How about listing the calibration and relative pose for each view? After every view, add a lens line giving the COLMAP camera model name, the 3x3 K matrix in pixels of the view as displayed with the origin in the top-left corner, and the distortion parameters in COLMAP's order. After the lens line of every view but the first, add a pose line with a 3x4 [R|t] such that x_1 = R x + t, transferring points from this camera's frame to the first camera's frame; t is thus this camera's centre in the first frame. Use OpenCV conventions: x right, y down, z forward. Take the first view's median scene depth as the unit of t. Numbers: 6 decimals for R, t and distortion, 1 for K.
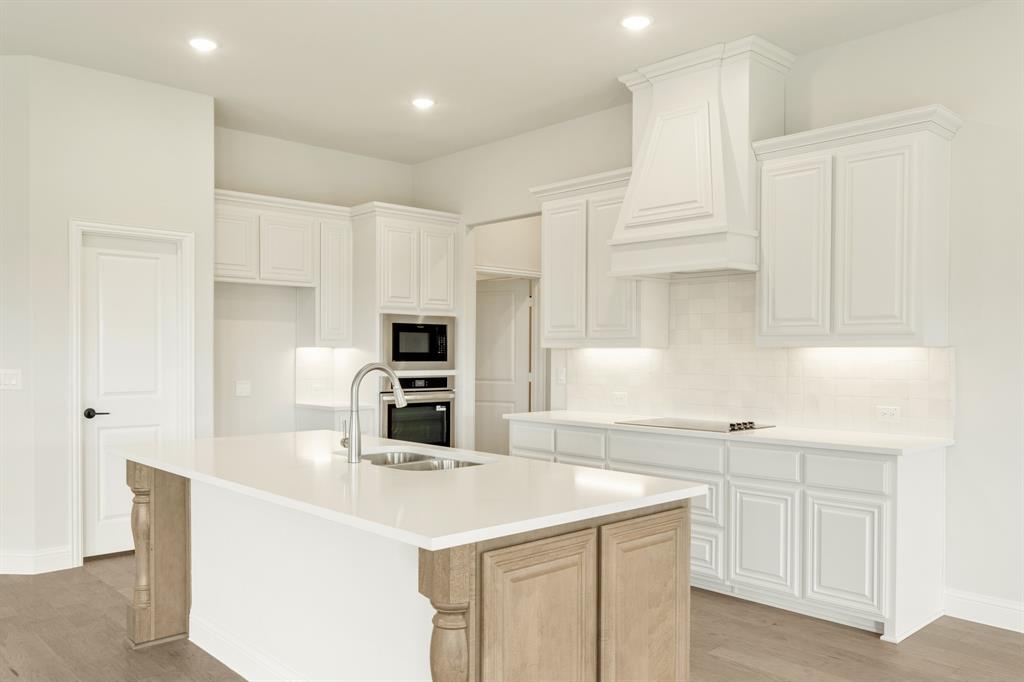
lens RADIAL K [[794.0, 0, 507.0], [0, 794.0, 365.7], [0, 0, 1]] dist [0.000305, -0.003011]
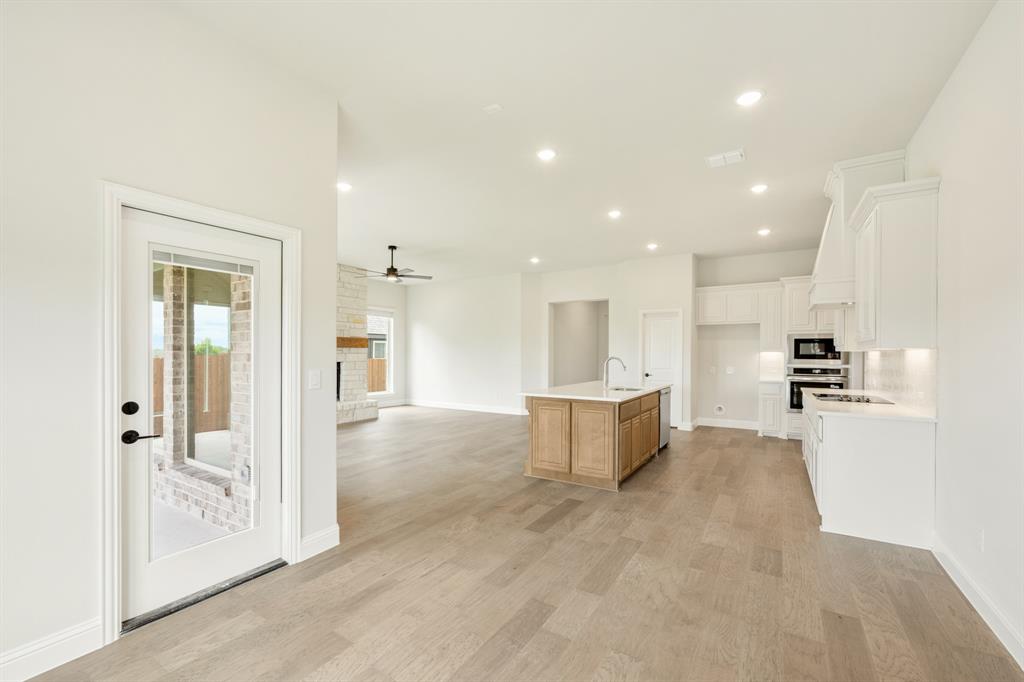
lens RADIAL K [[427.5, 0, 506.9], [0, 427.5, 351.6], [0, 0, 1]] dist [-0.001676, -0.000499]
pose [[0.251958, -0.007056, -0.967713, 0.697328], [-0.016780, 0.999791, -0.011659, 0.000468], [0.967593, 0.019176, 0.251787, 0.084443]]
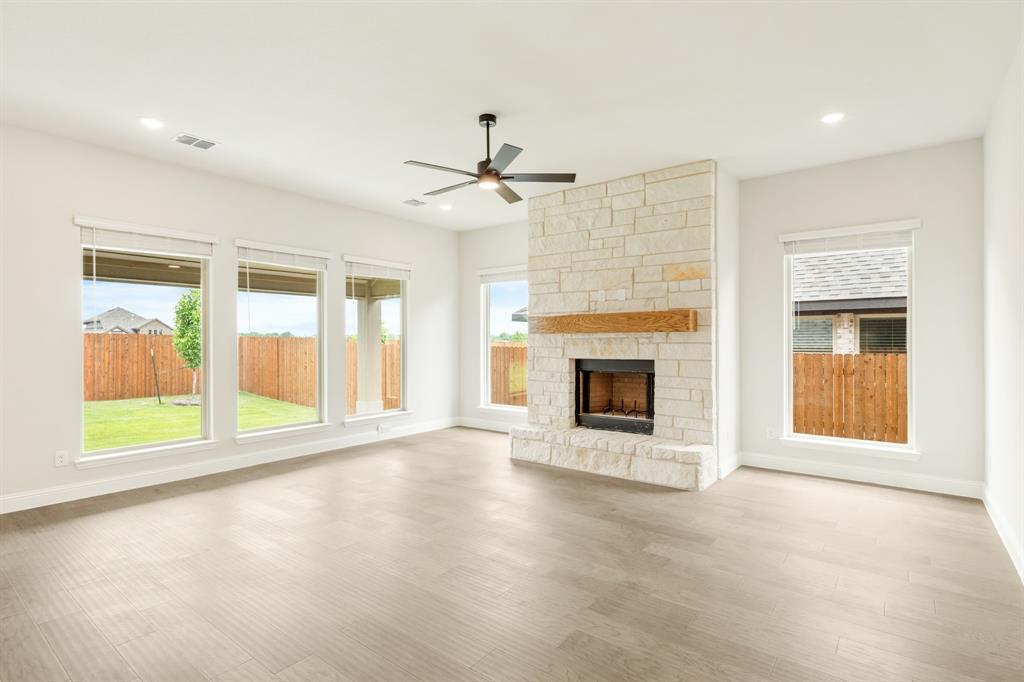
lens RADIAL K [[496.9, 0, 531.8], [0, 496.9, 339.7], [0, 0, 1]] dist [-0.001201, -0.000856]
pose [[-0.985069, -0.004479, -0.172101, -0.406690], [-0.006498, 0.999917, 0.011166, -0.014749], [0.172037, 0.012118, -0.985016, 0.687008]]
